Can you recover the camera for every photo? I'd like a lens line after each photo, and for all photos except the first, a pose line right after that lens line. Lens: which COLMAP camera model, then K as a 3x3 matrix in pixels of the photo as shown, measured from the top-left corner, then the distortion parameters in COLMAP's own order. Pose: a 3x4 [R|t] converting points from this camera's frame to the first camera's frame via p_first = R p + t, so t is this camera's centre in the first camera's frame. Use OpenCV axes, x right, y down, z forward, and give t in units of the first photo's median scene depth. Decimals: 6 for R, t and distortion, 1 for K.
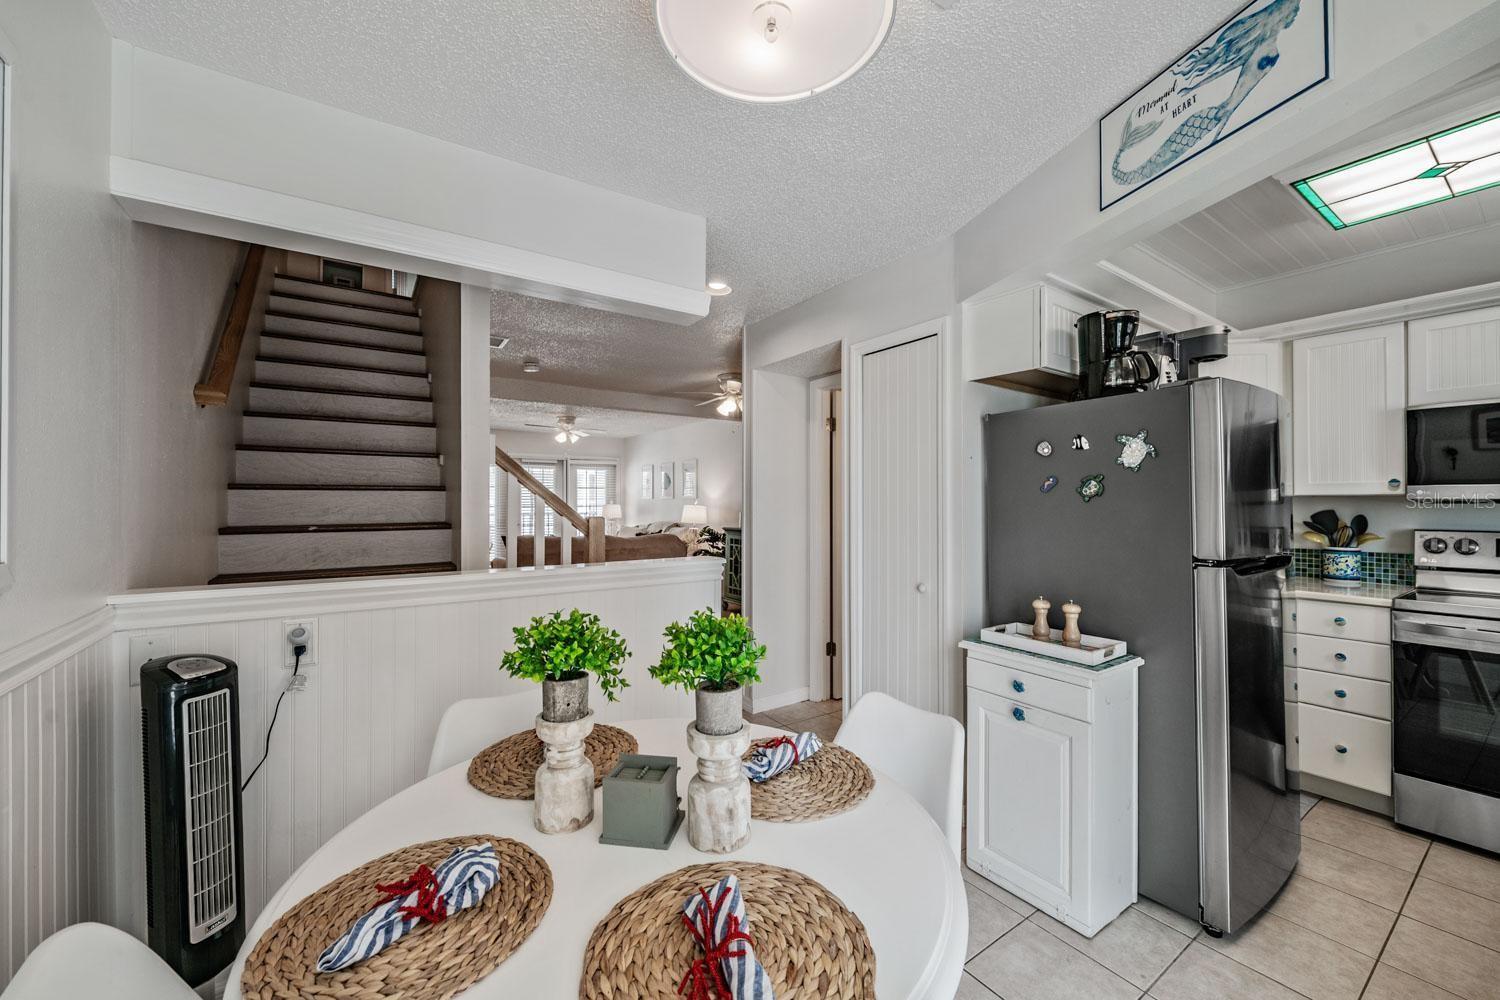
lens RADIAL K [[600.1, 0, 750.0], [0, 600.1, 500.0], [0, 0, 1]] dist [-0.003071, -0.000340]
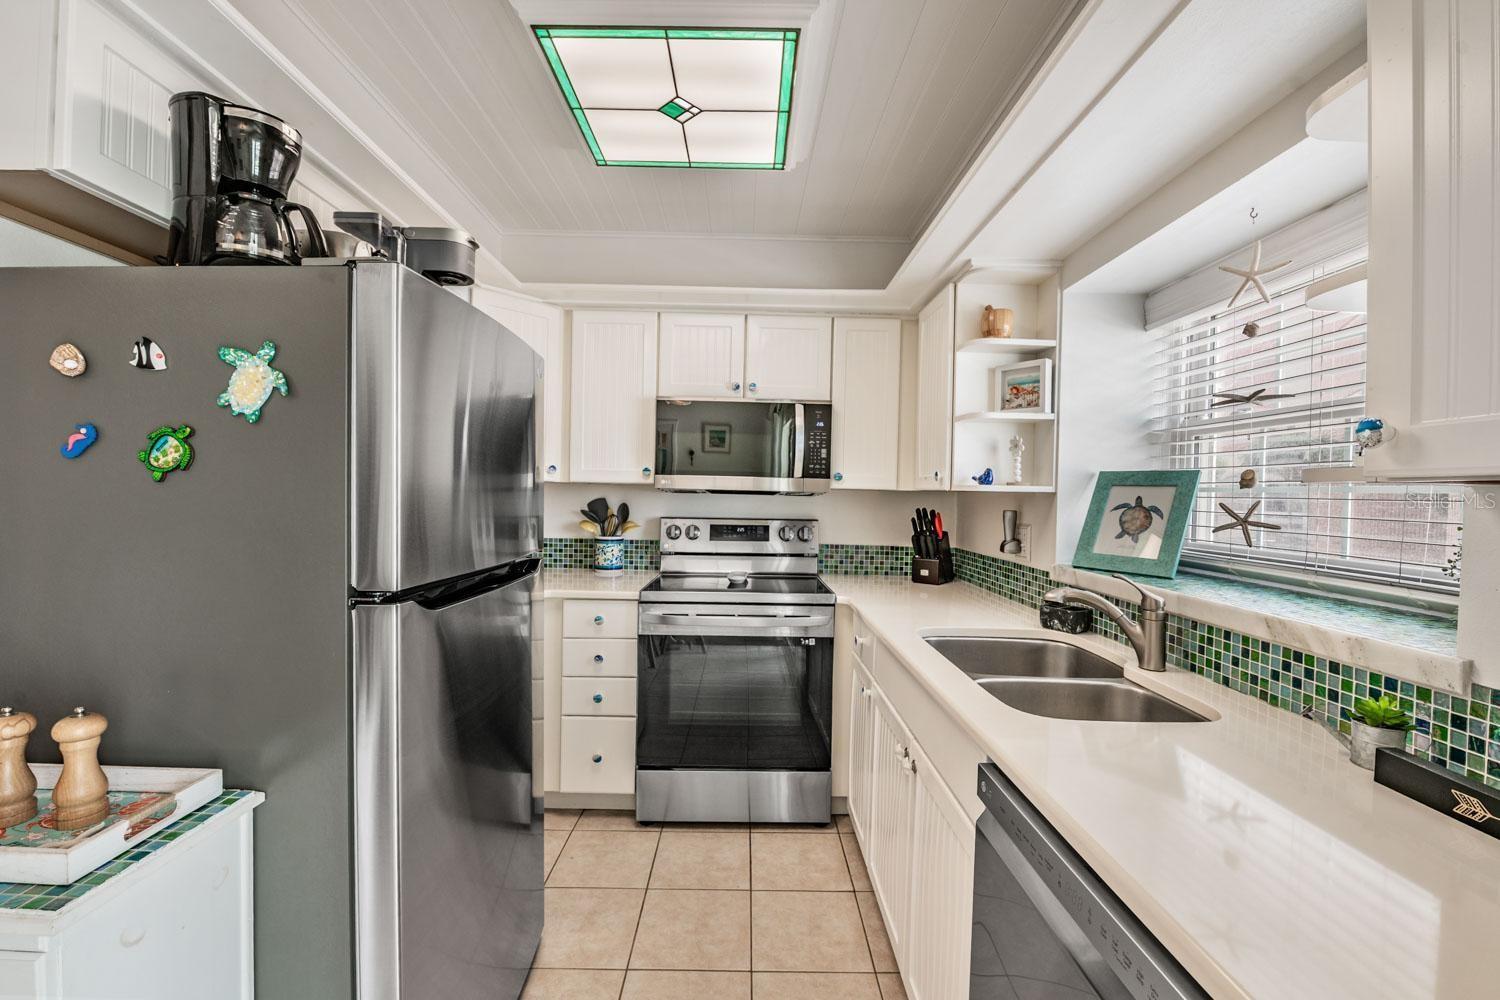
lens RADIAL K [[595.9, 0, 751.8], [0, 595.9, 507.7], [0, 0, 1]] dist [-0.015635, -0.004290]
pose [[0.573034, -0.007495, 0.819497, 0.363442], [-0.027617, 0.999214, 0.028450, -0.001859], [-0.819066, -0.038935, 0.572376, 0.284378]]
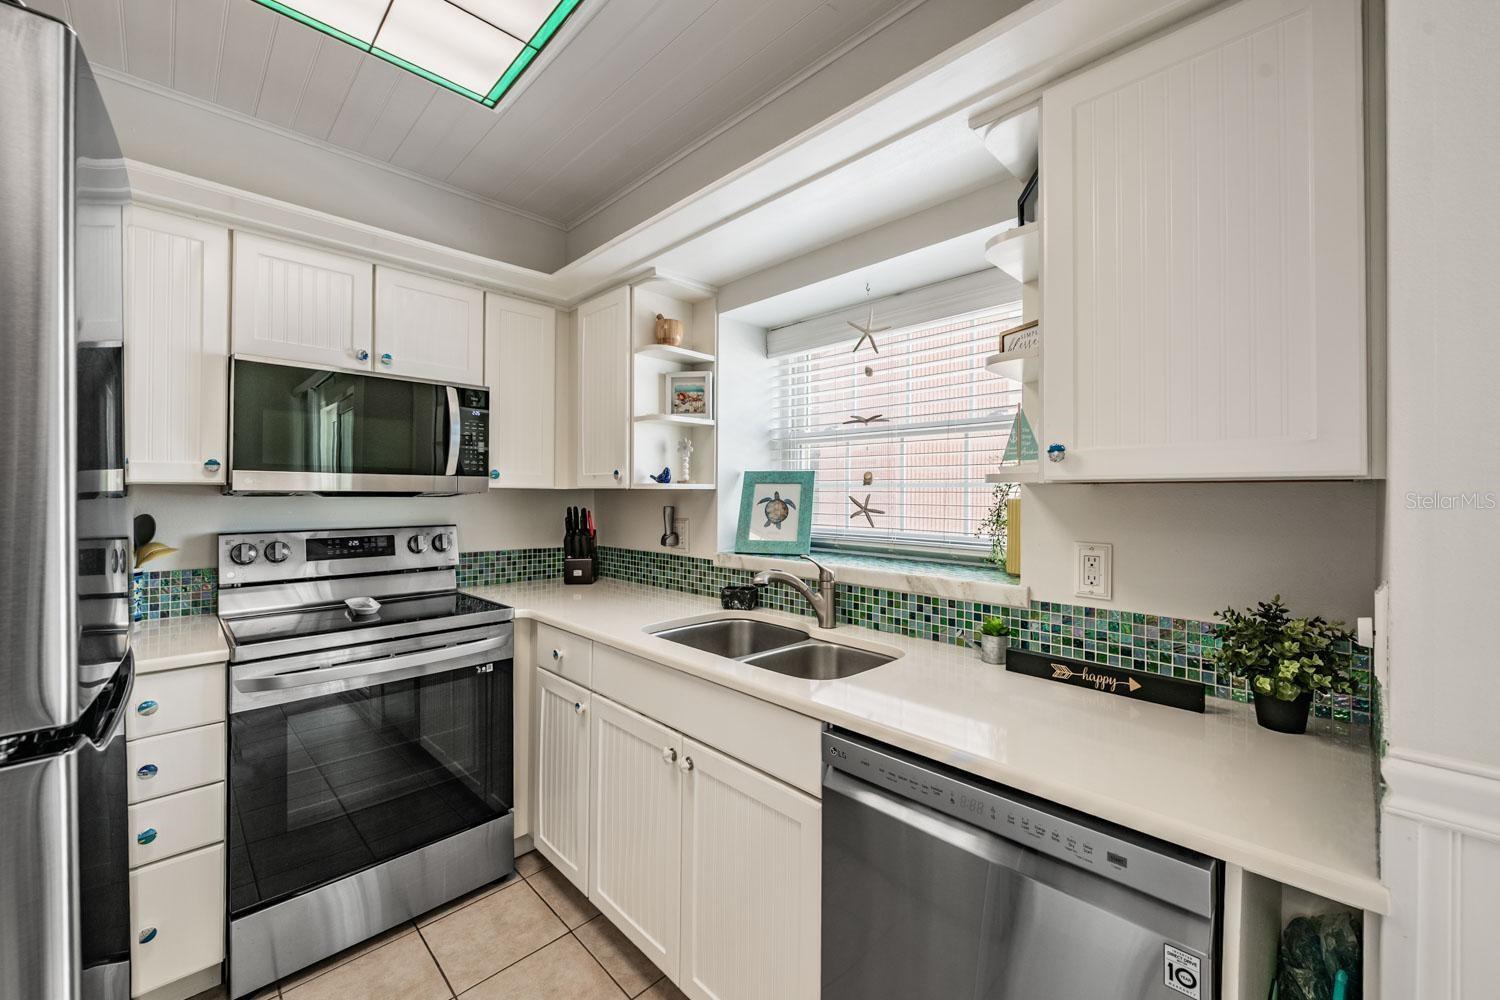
lens RADIAL K [[594.9, 0, 750.6], [0, 594.9, 496.3], [0, 0, 1]] dist [-0.003910, -0.004514]
pose [[-0.163028, -0.002861, 0.986617, 0.341030], [-0.010731, 0.999942, 0.001127, -0.001996], [-0.986563, -0.010404, -0.163049, 0.521559]]
